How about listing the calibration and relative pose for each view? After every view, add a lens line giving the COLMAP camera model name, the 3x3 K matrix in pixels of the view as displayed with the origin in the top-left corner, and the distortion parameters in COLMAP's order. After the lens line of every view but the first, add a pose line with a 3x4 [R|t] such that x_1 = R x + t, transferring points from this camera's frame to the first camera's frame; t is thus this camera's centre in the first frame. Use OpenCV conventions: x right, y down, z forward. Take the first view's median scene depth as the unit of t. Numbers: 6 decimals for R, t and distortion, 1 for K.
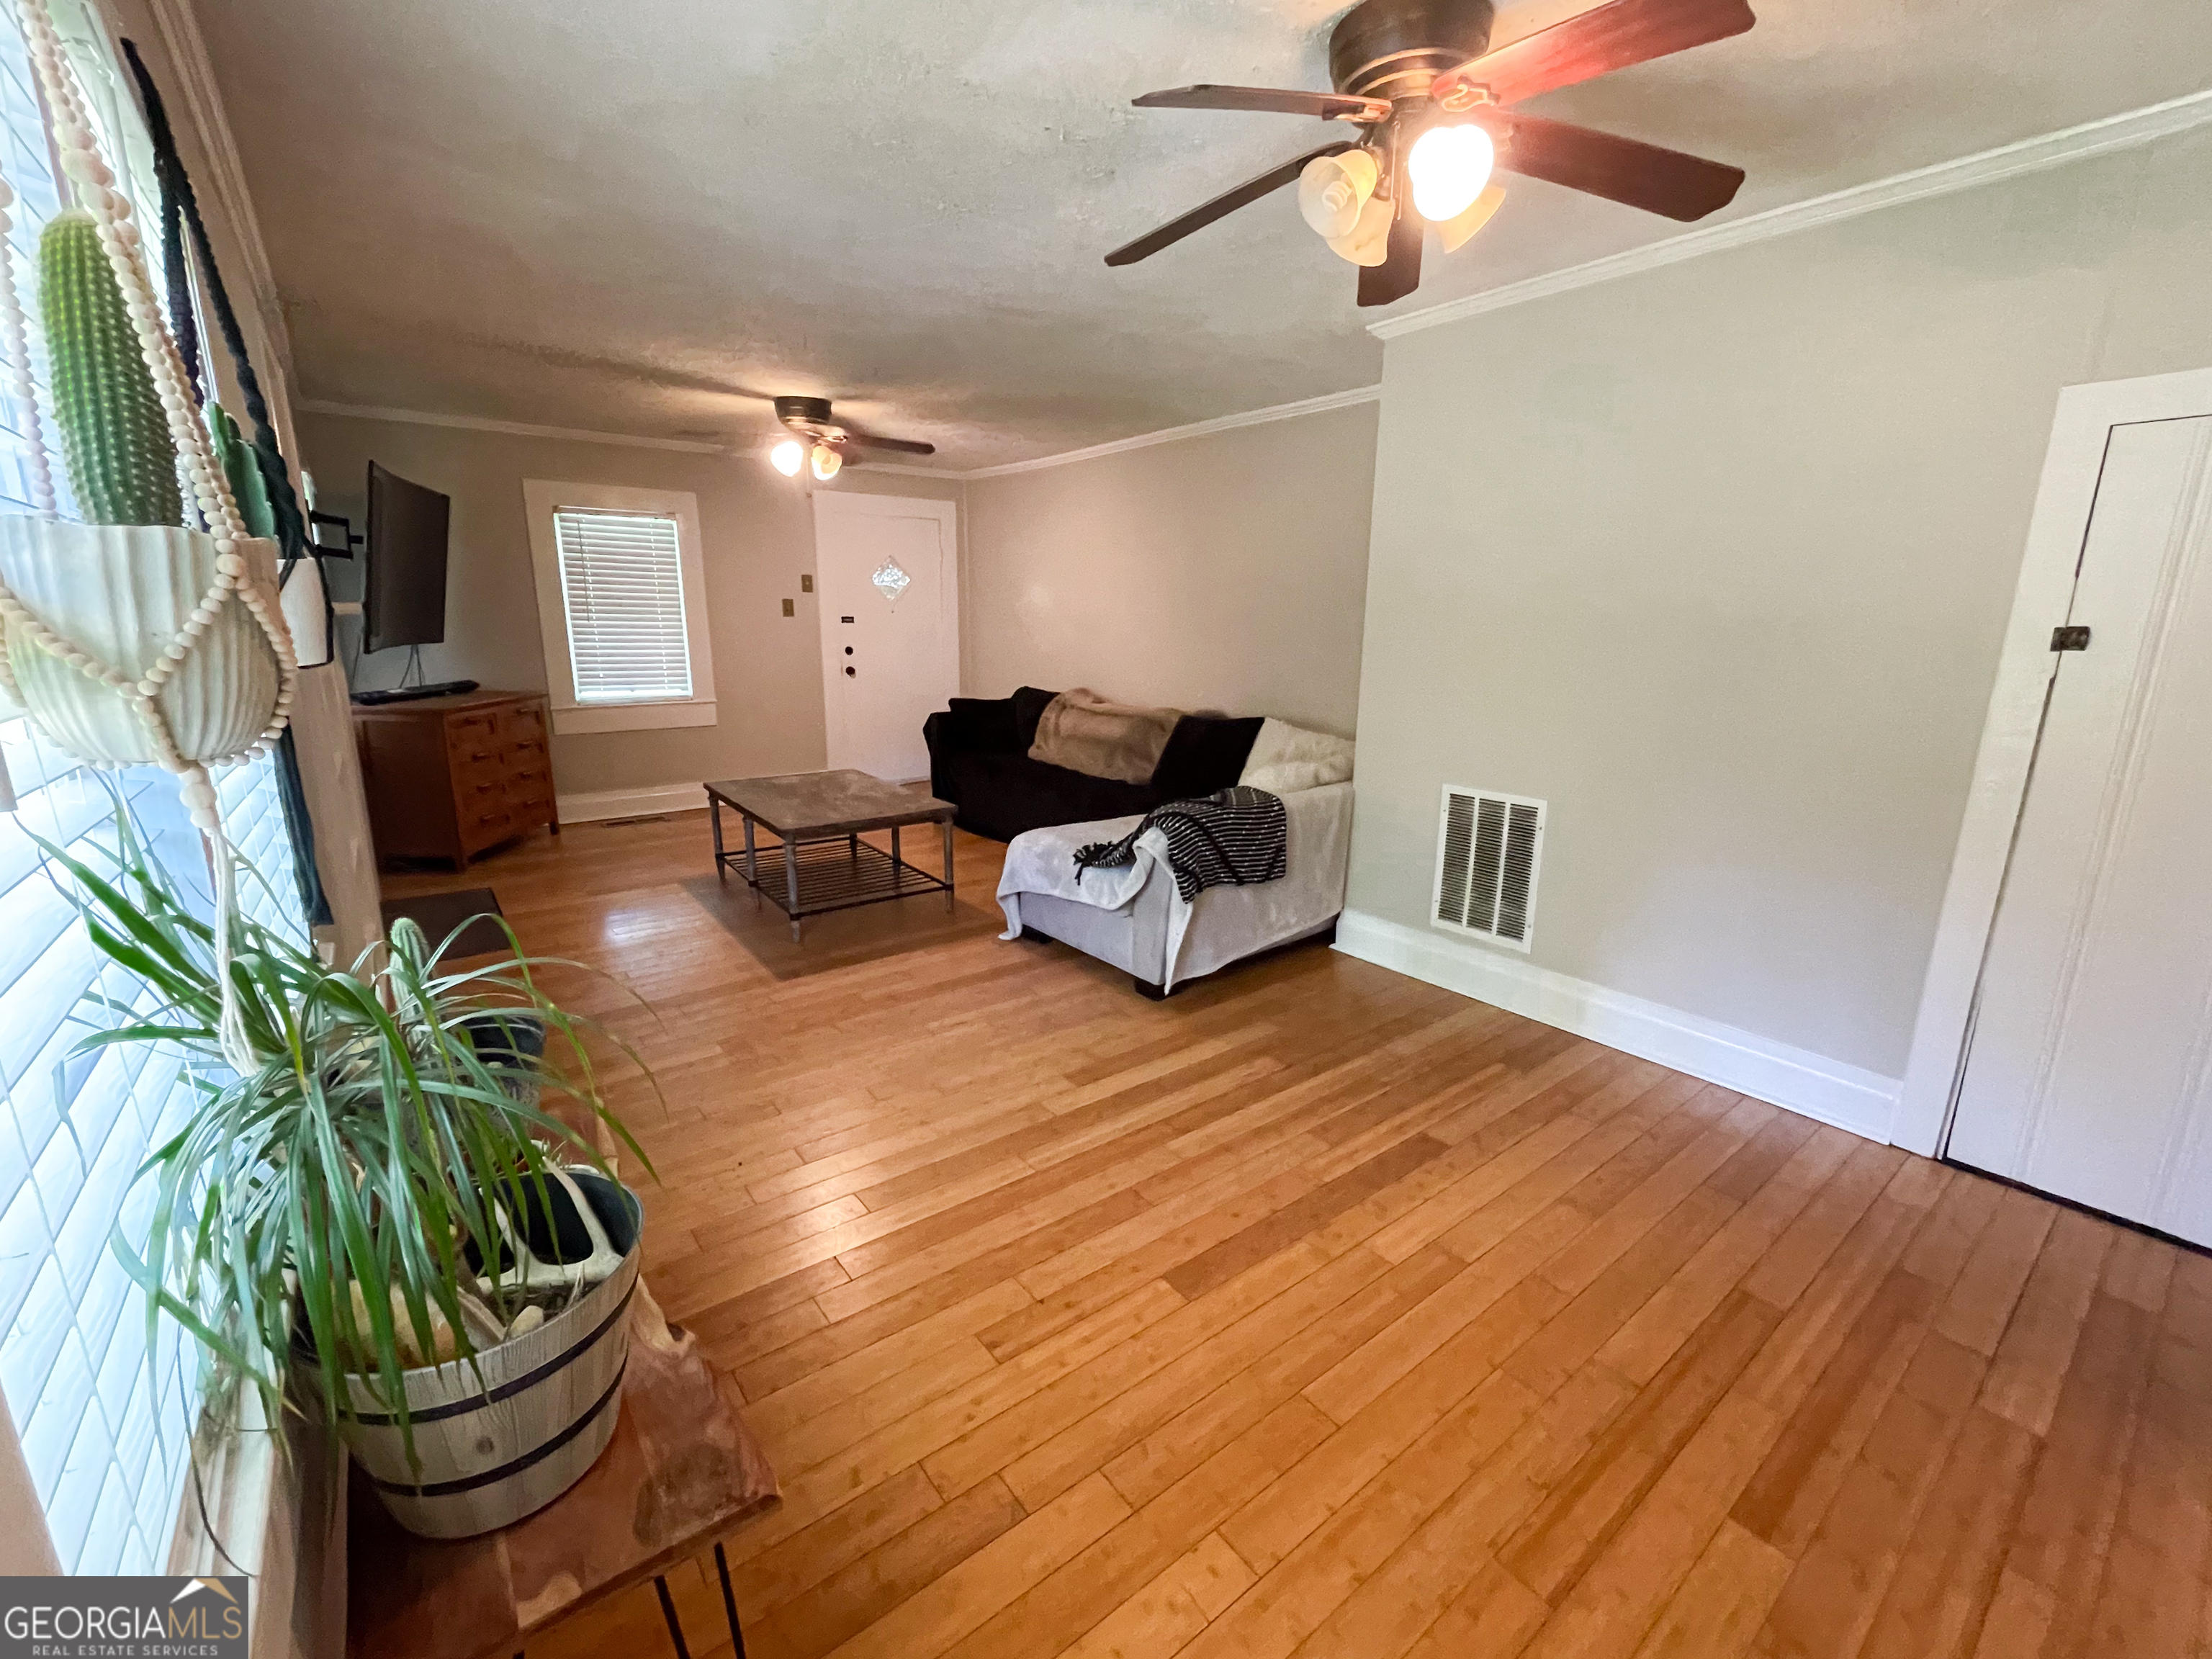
lens RADIAL K [[906.1, 0, 1129.3], [0, 906.1, 830.0], [0, 0, 1]] dist [-0.003652, 0.000071]
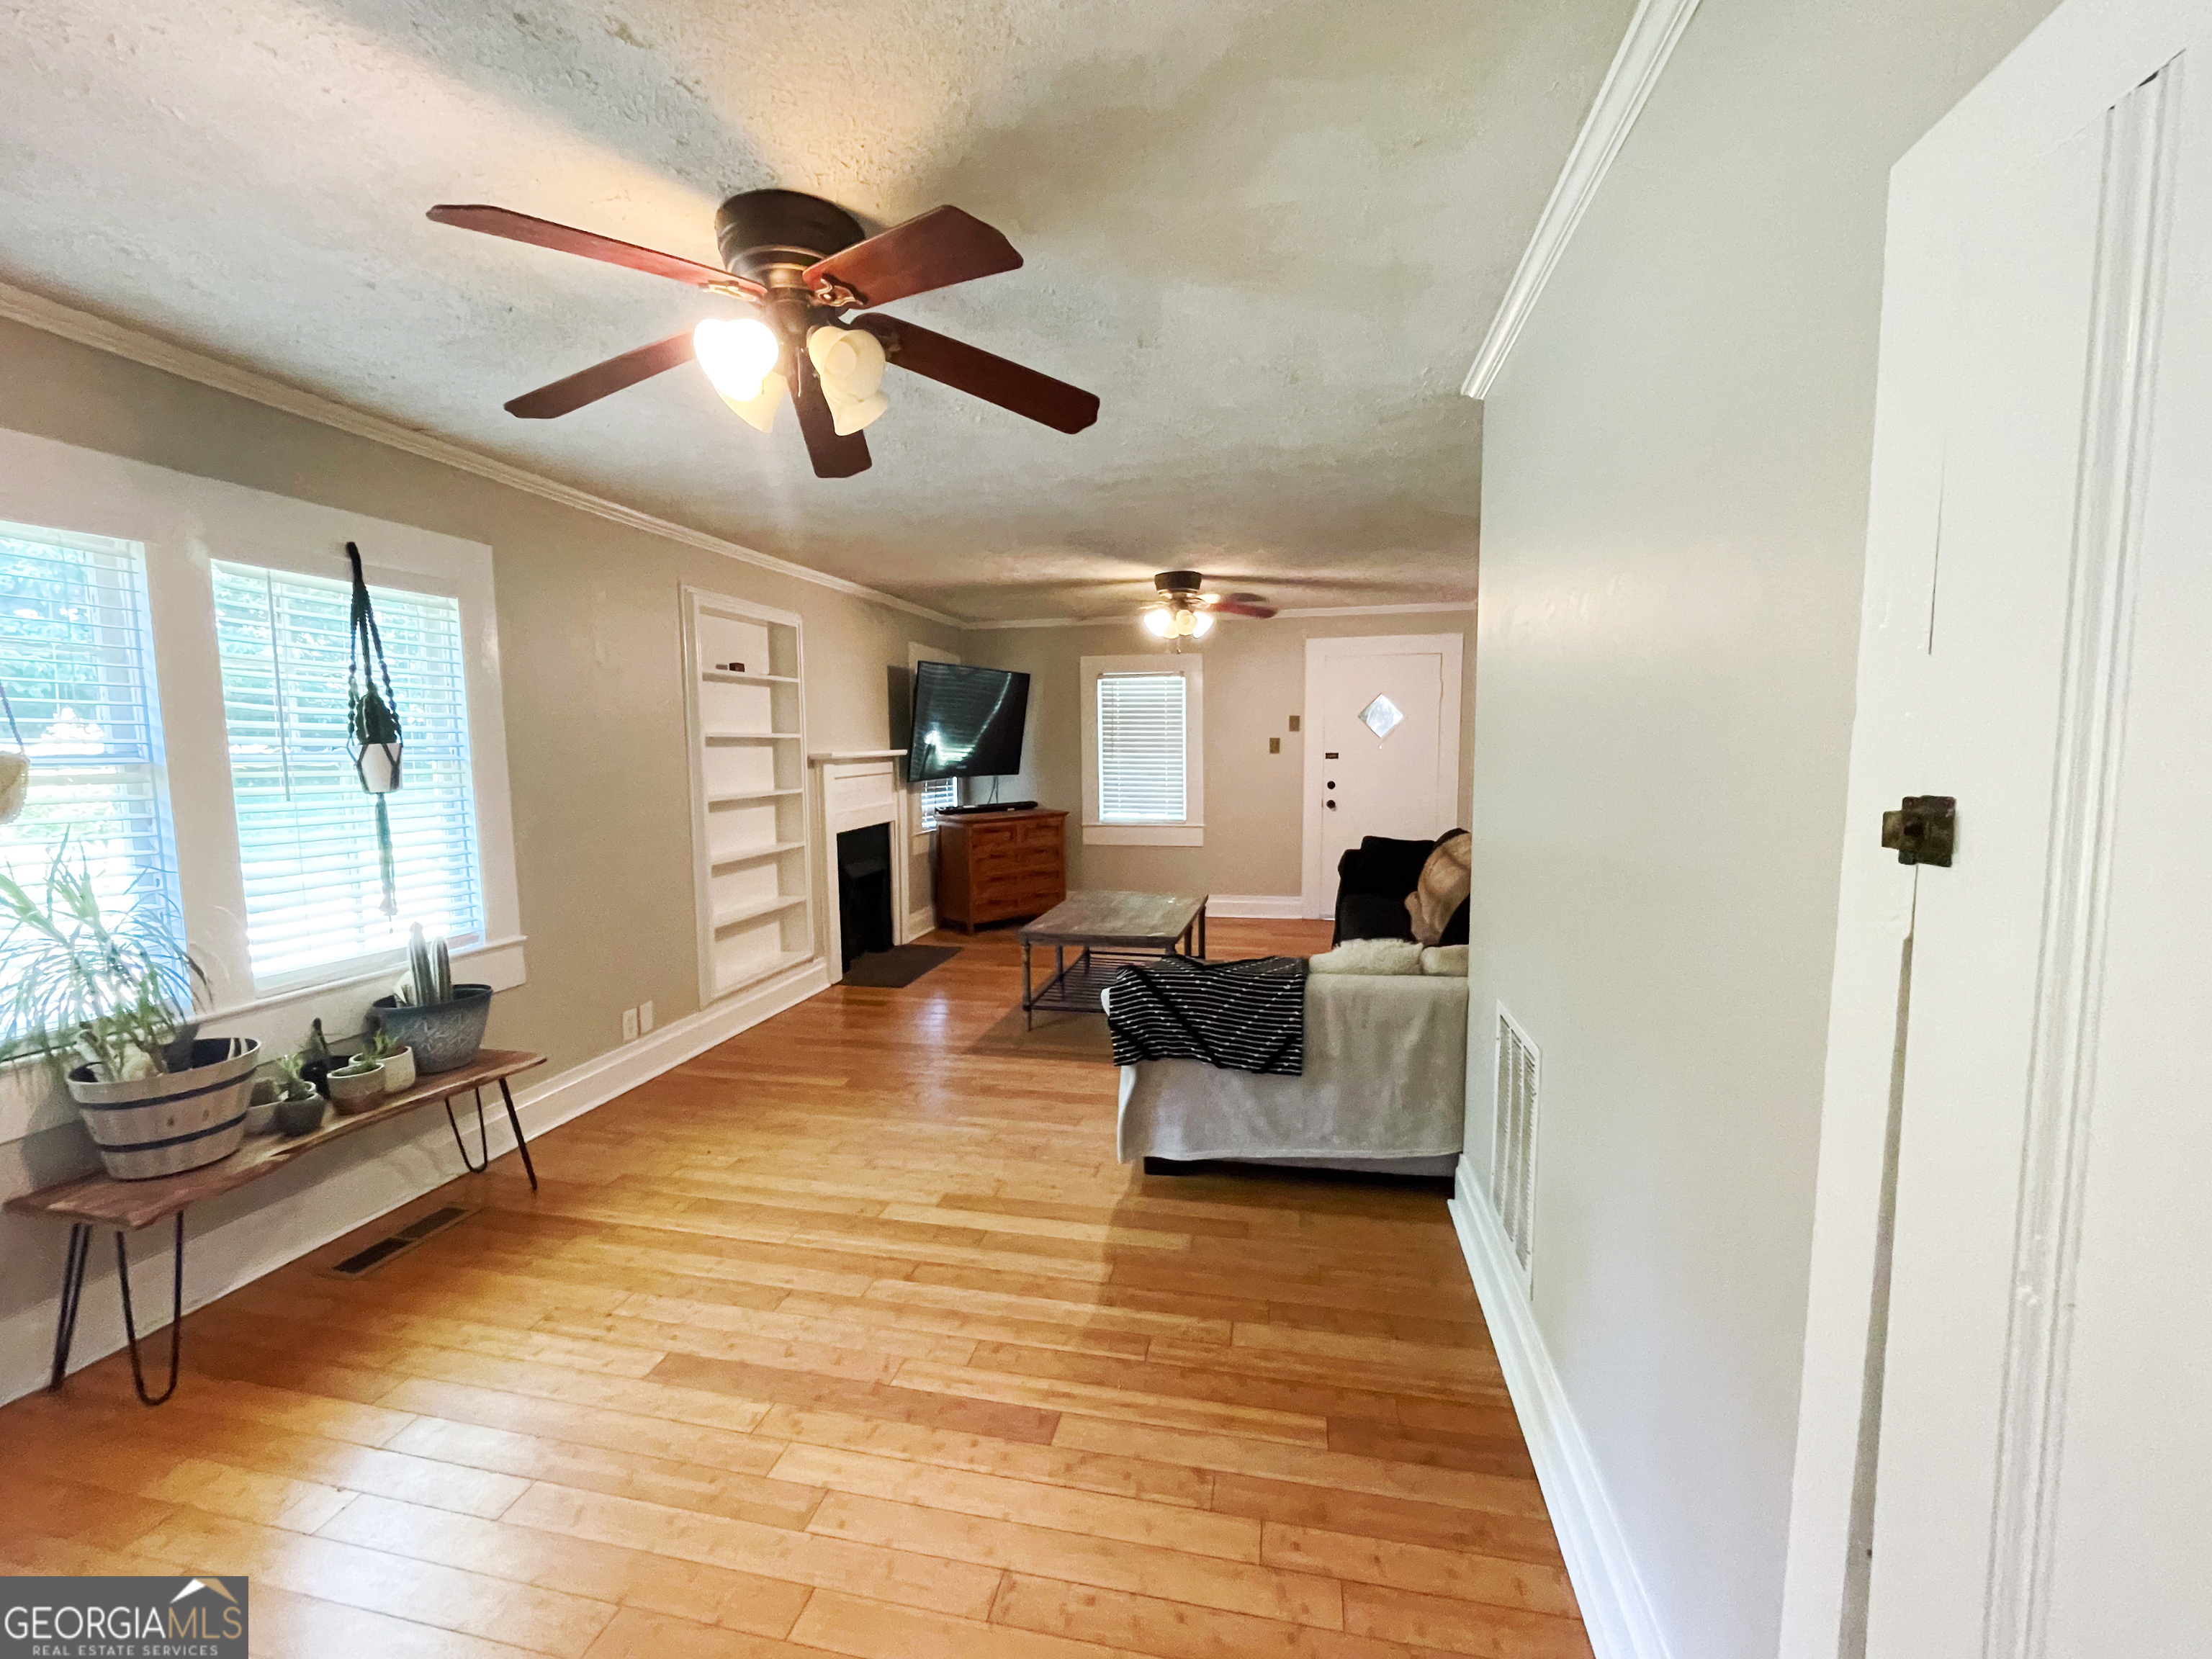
lens RADIAL K [[906.1, 0, 1125.4], [0, 906.1, 838.7], [0, 0, 1]] dist [-0.003652, 0.000071]
pose [[0.649851, 0.063415, -0.757411, 0.482733], [-0.162063, 0.985158, -0.056565, -0.061289], [0.742583, 0.159507, 0.650483, 0.241335]]
